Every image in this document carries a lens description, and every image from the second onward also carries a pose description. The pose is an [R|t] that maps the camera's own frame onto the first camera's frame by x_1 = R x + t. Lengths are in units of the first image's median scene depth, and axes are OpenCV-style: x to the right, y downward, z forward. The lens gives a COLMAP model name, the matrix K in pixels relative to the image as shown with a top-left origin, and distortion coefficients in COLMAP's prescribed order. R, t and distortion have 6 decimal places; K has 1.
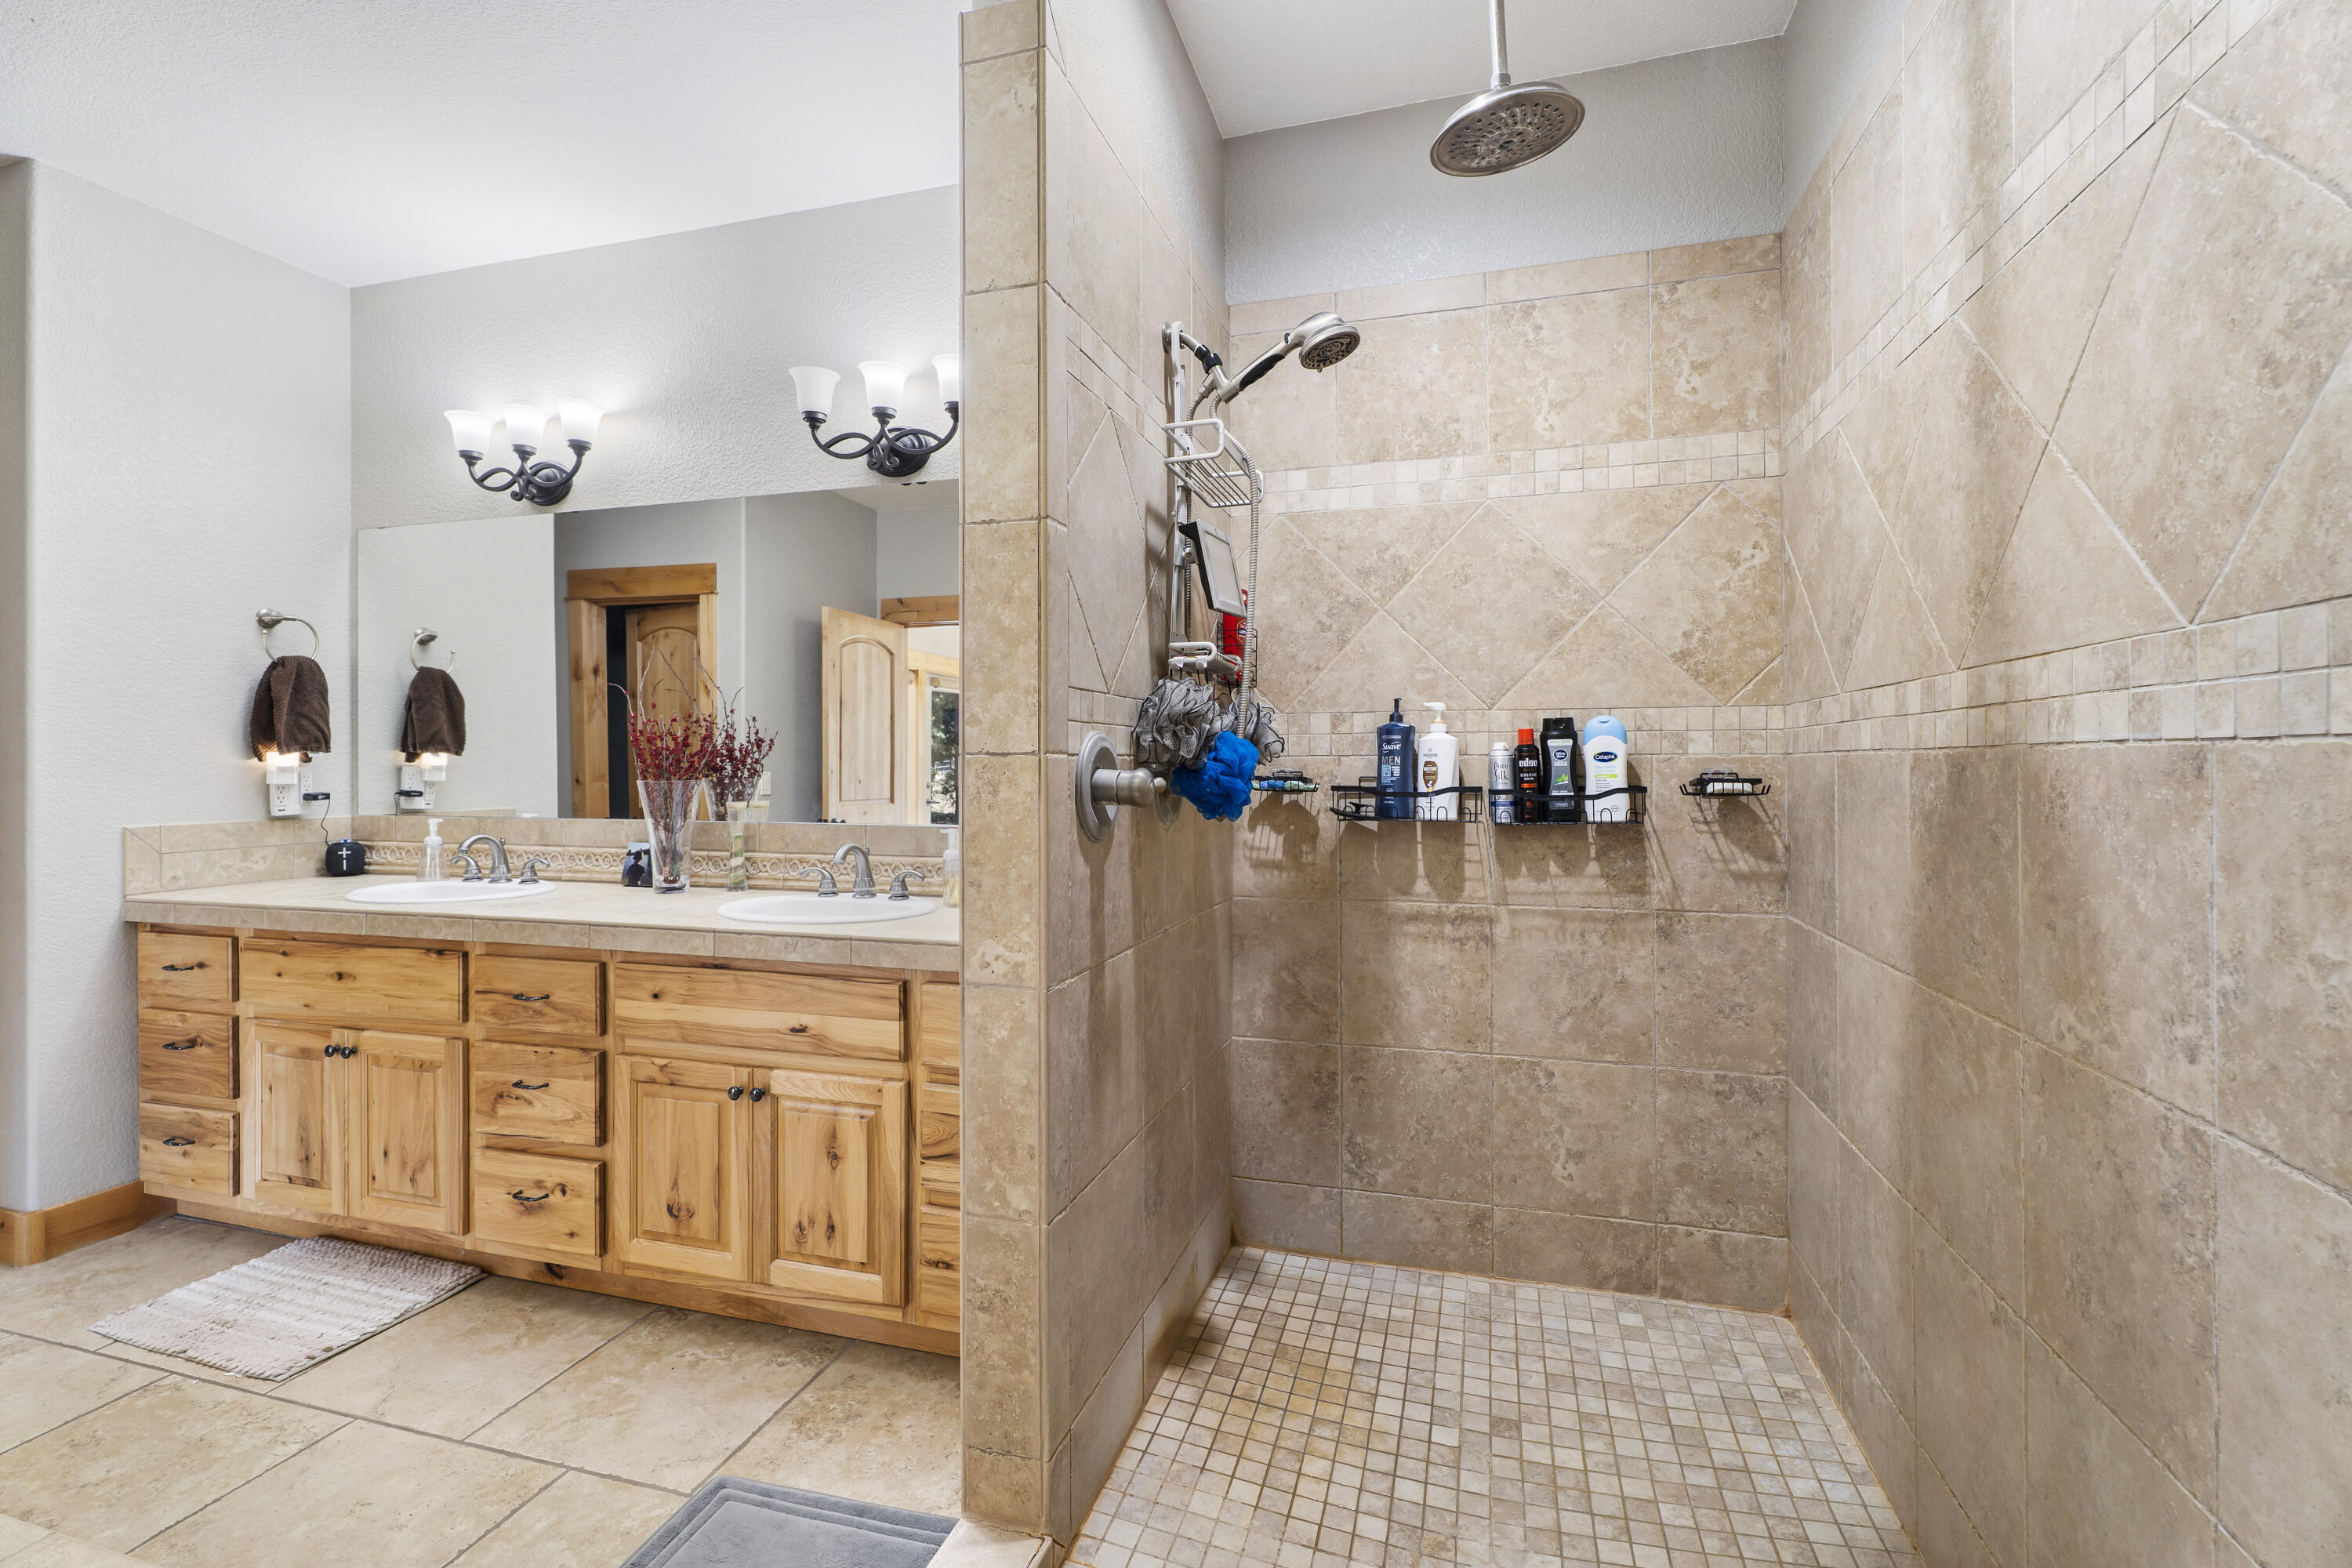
lens RADIAL K [[1063.9, 0, 1183.9], [0, 1063.9, 748.4], [0, 0, 1]] dist [0.002761, -0.000966]
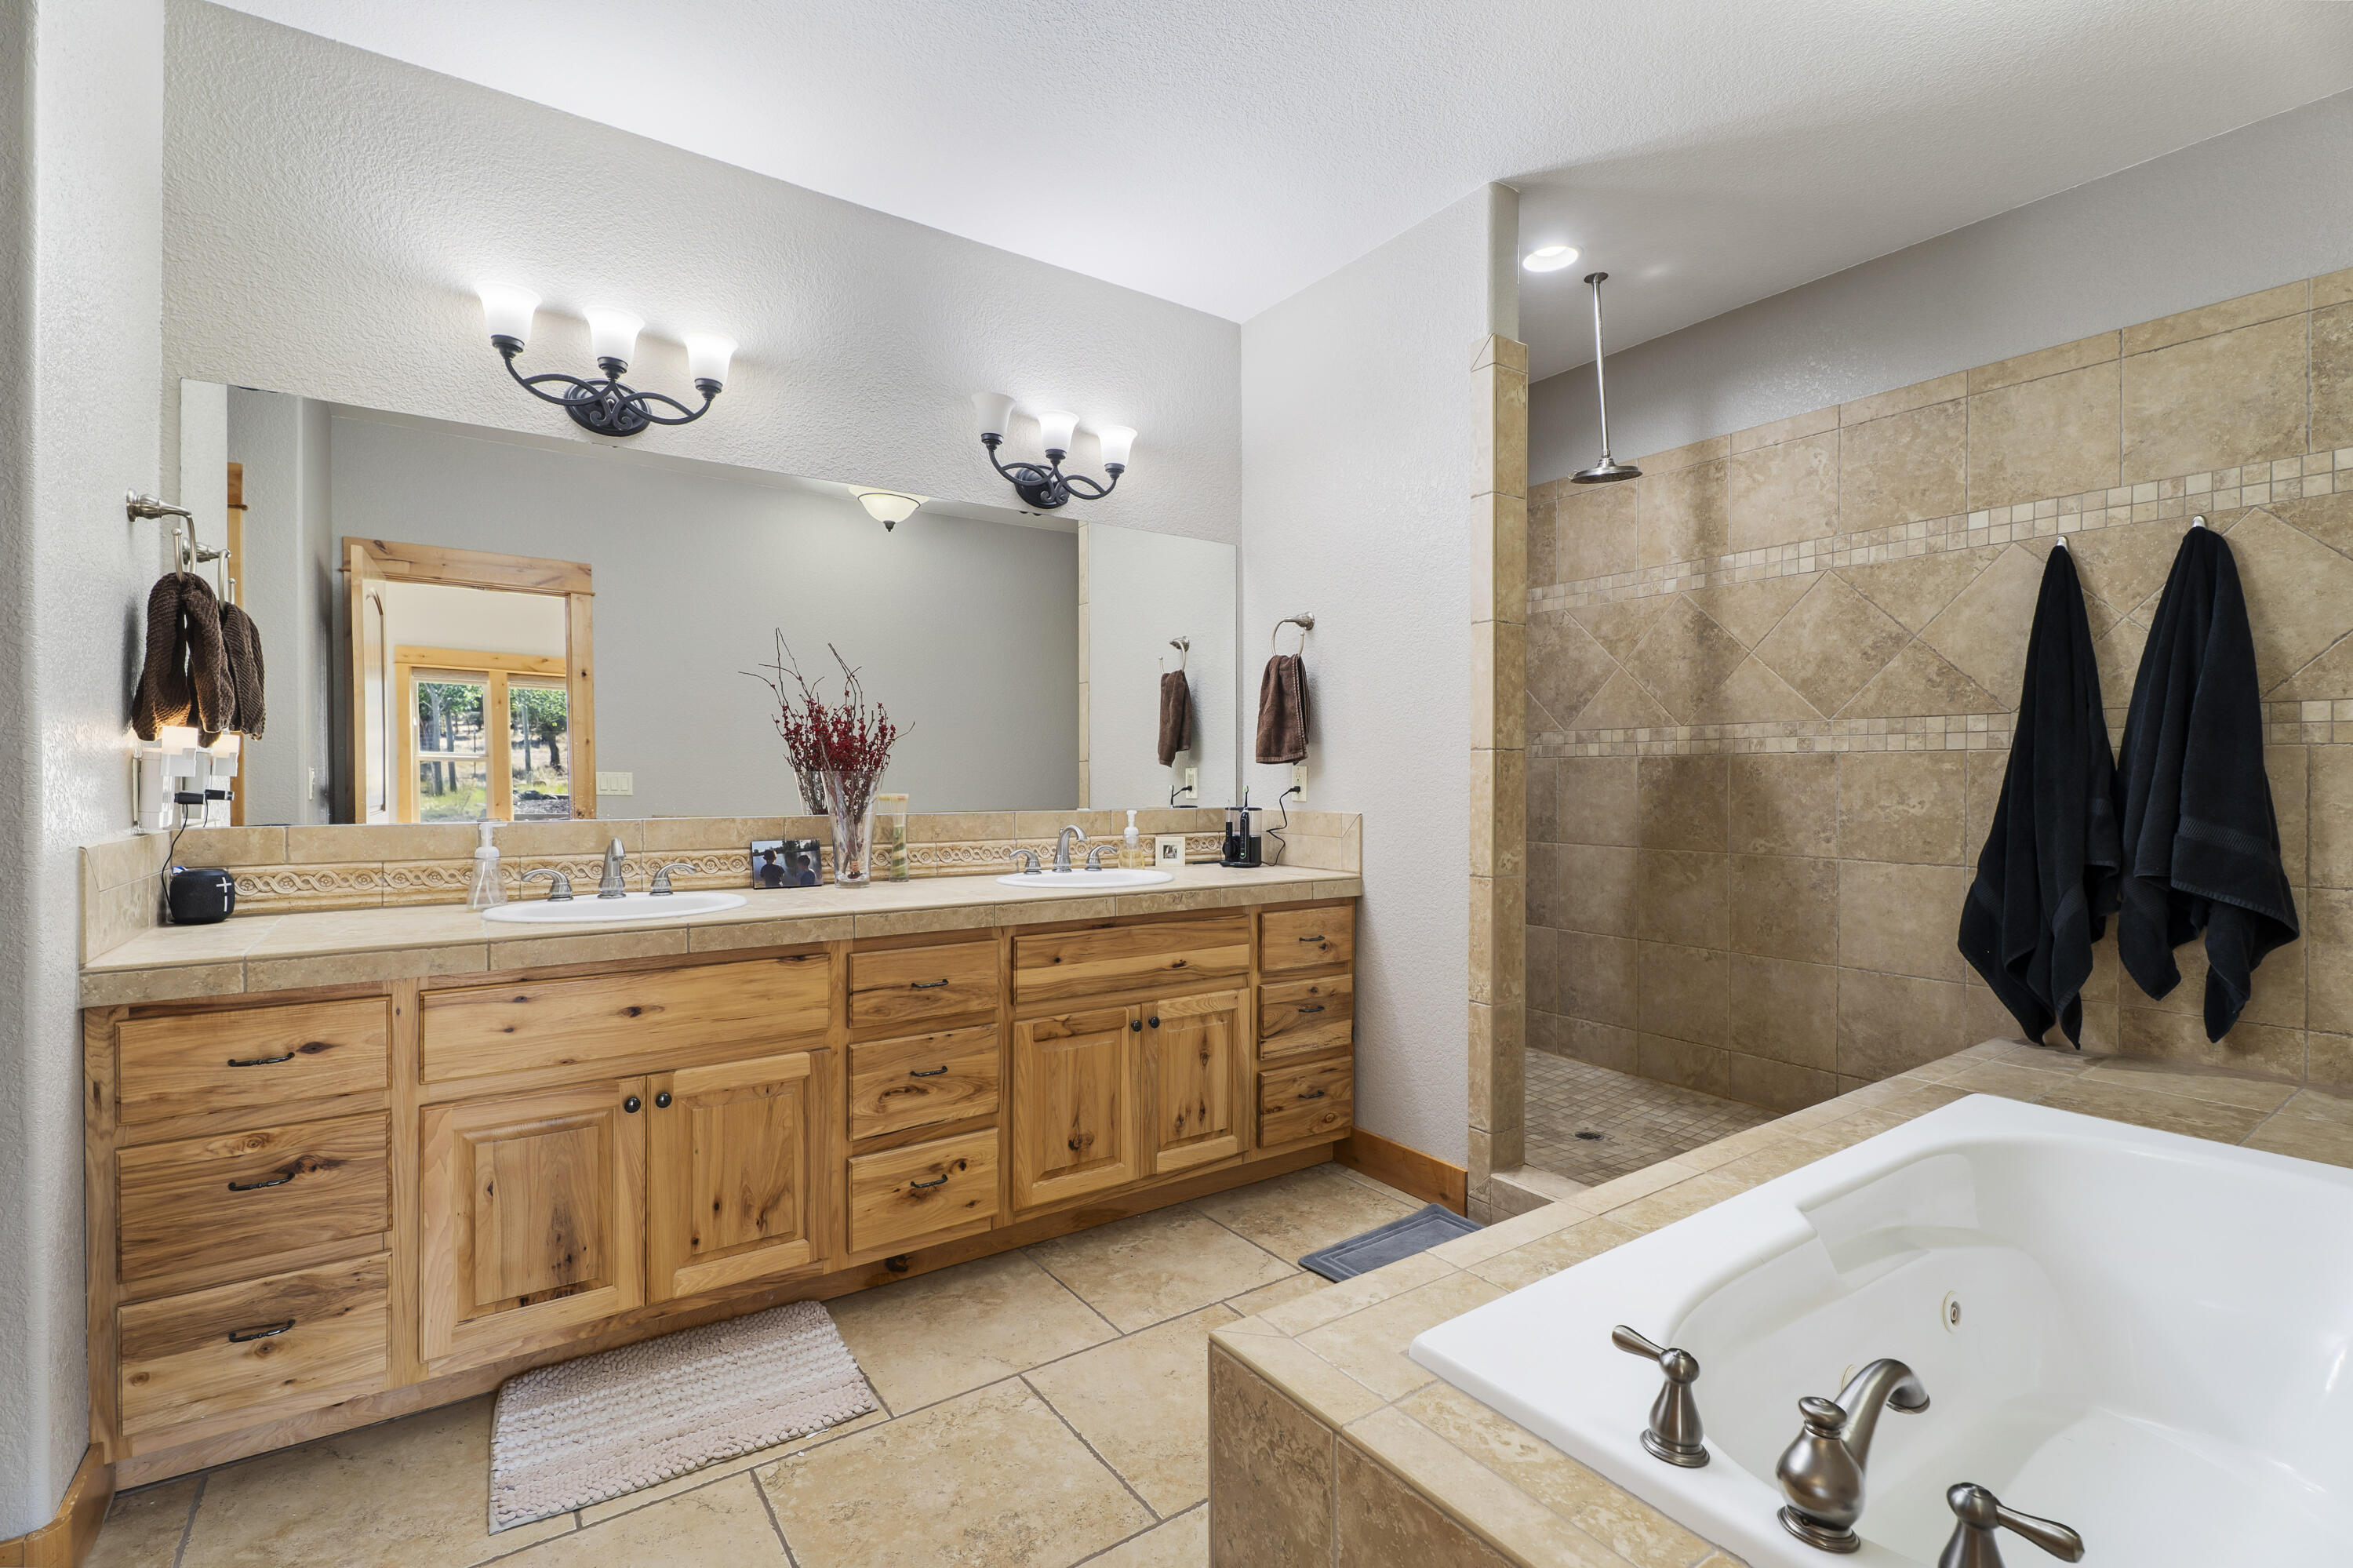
lens RADIAL K [[1064.4, 0, 1175.2], [0, 1064.4, 775.2], [0, 0, 1]] dist [0.002761, -0.000966]
pose [[0.619552, 0.003939, 0.784945, -1.352097], [-0.010175, 0.999944, 0.003014, 0.034338], [-0.784889, -0.009854, 0.619558, 0.216560]]
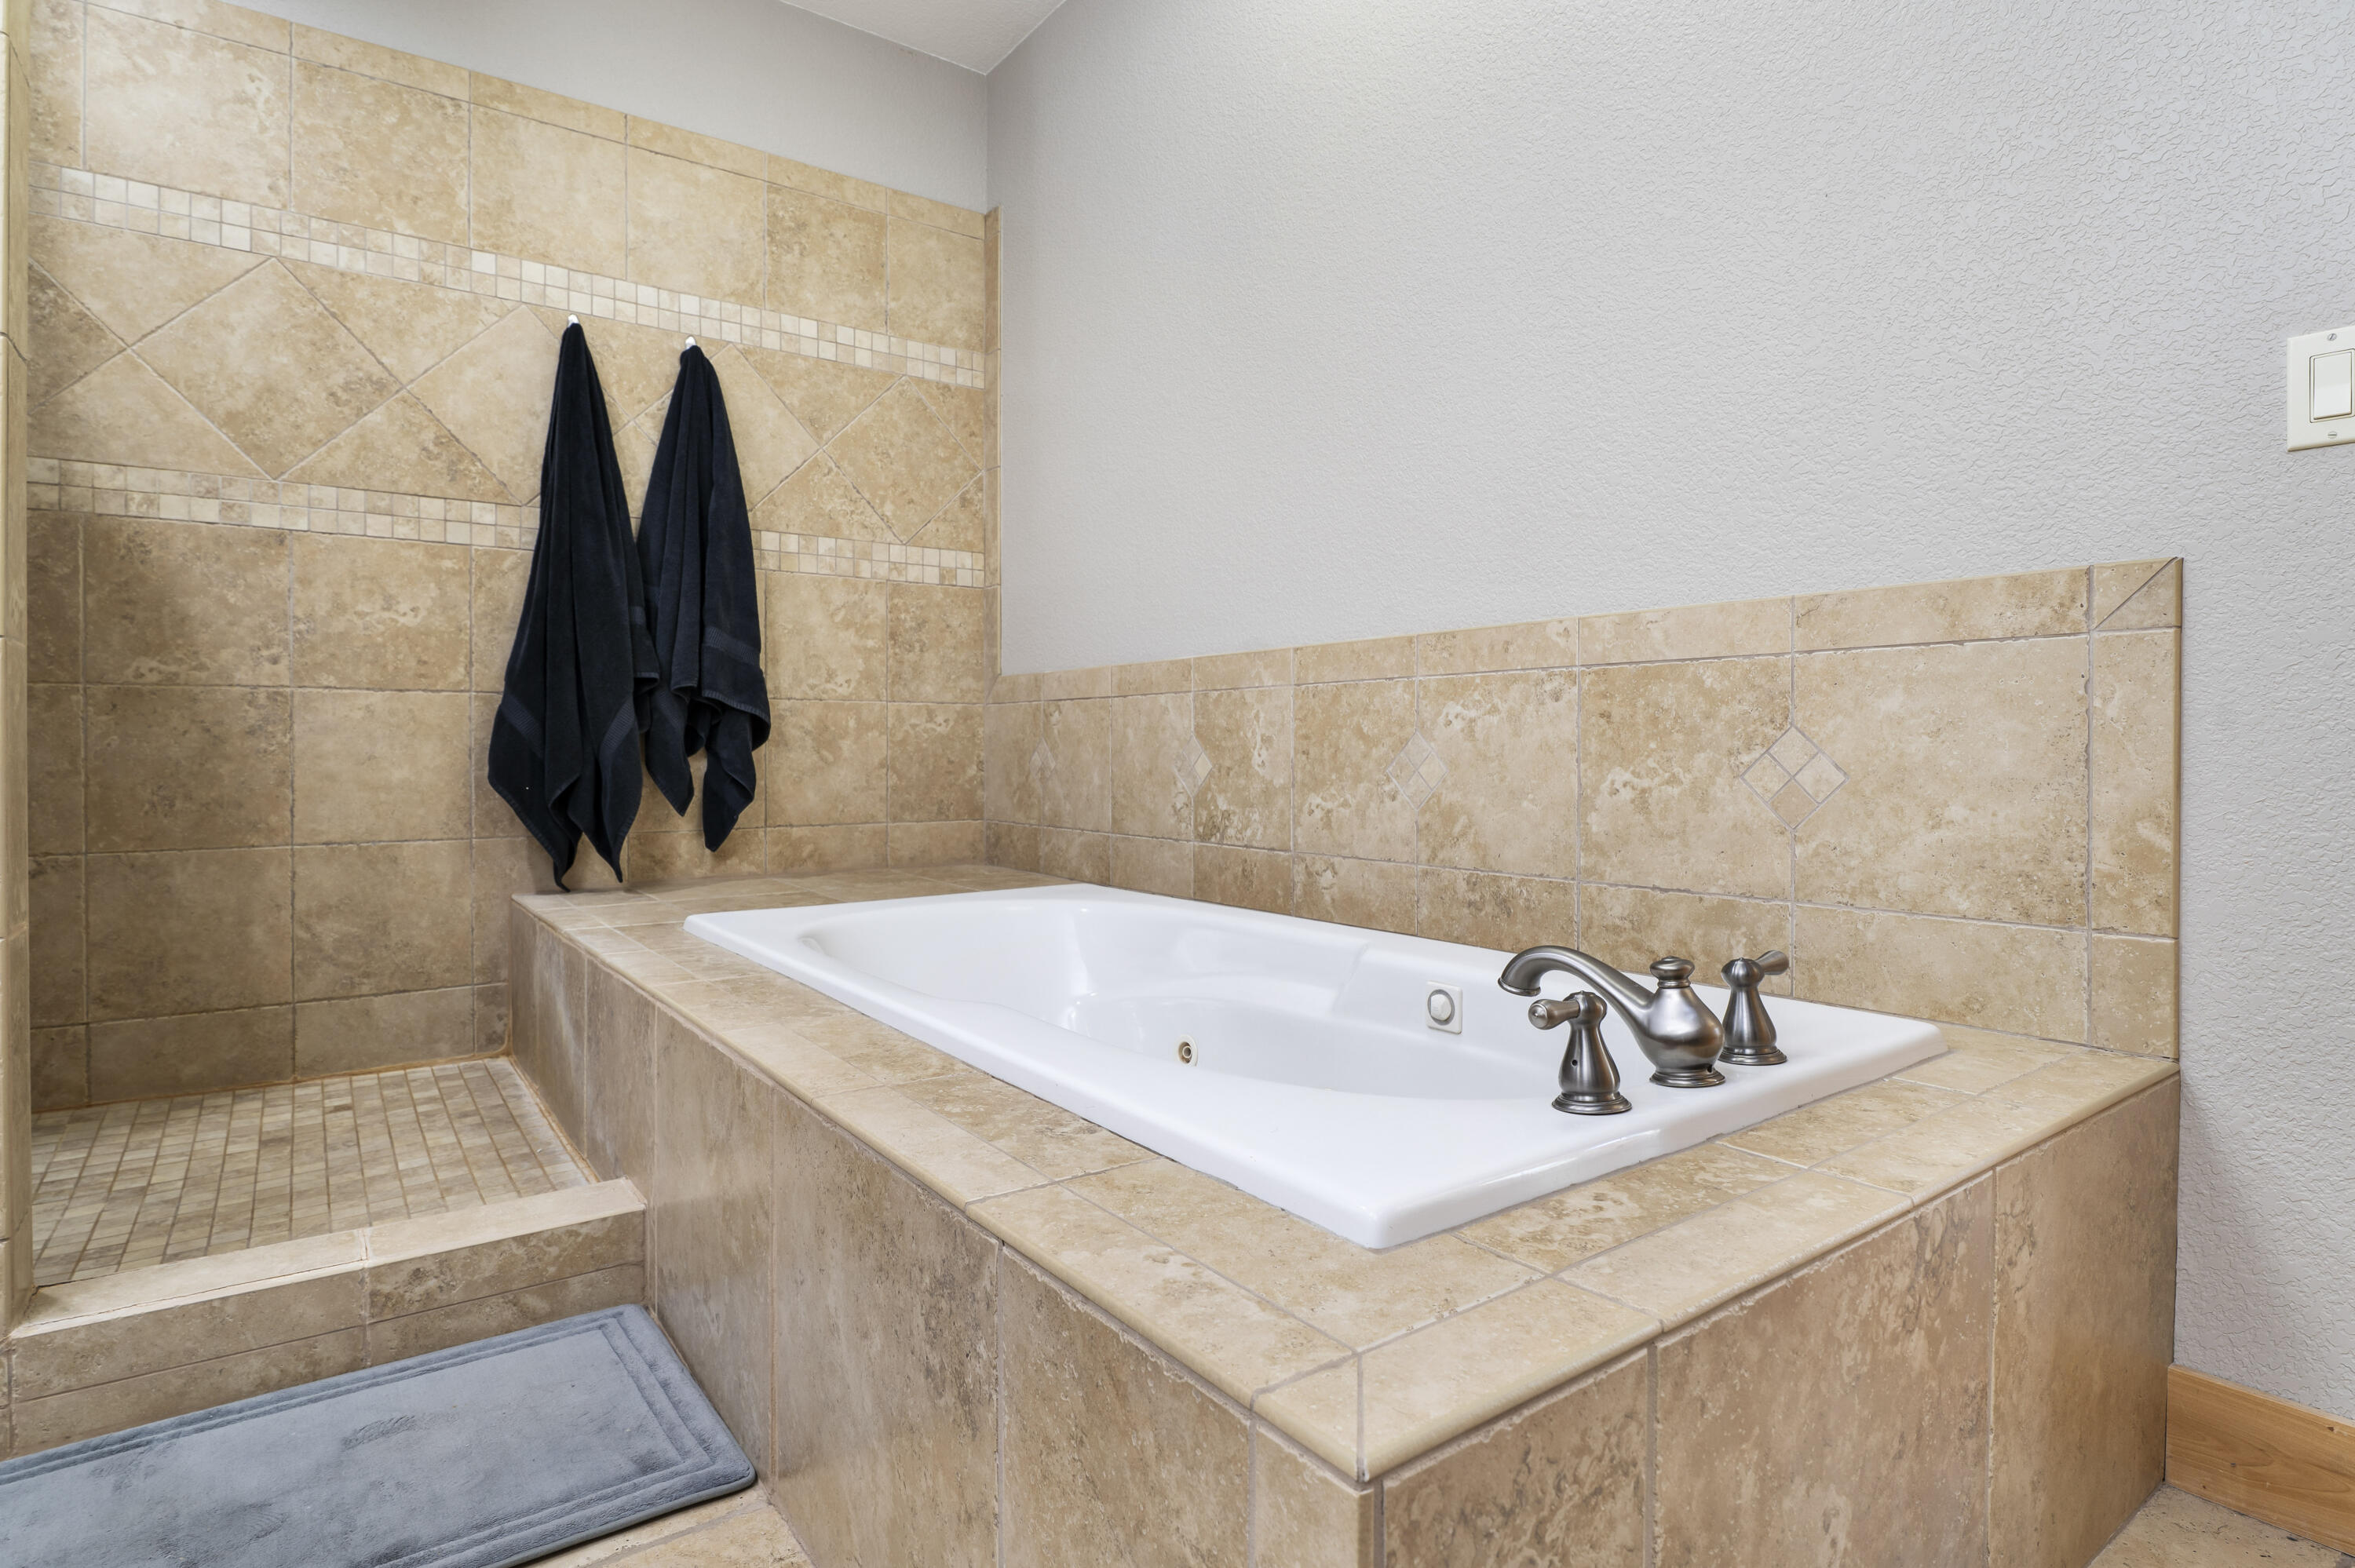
lens RADIAL K [[1207.4, 0, 1168.6], [0, 1207.4, 759.3], [0, 0, 1]] dist [-0.010257, -0.003602]
pose [[-0.799155, 0.002252, 0.601121, -0.957333], [0.001366, 0.999997, -0.001930, 0.218609], [-0.601124, -0.000722, -0.799155, 0.822915]]
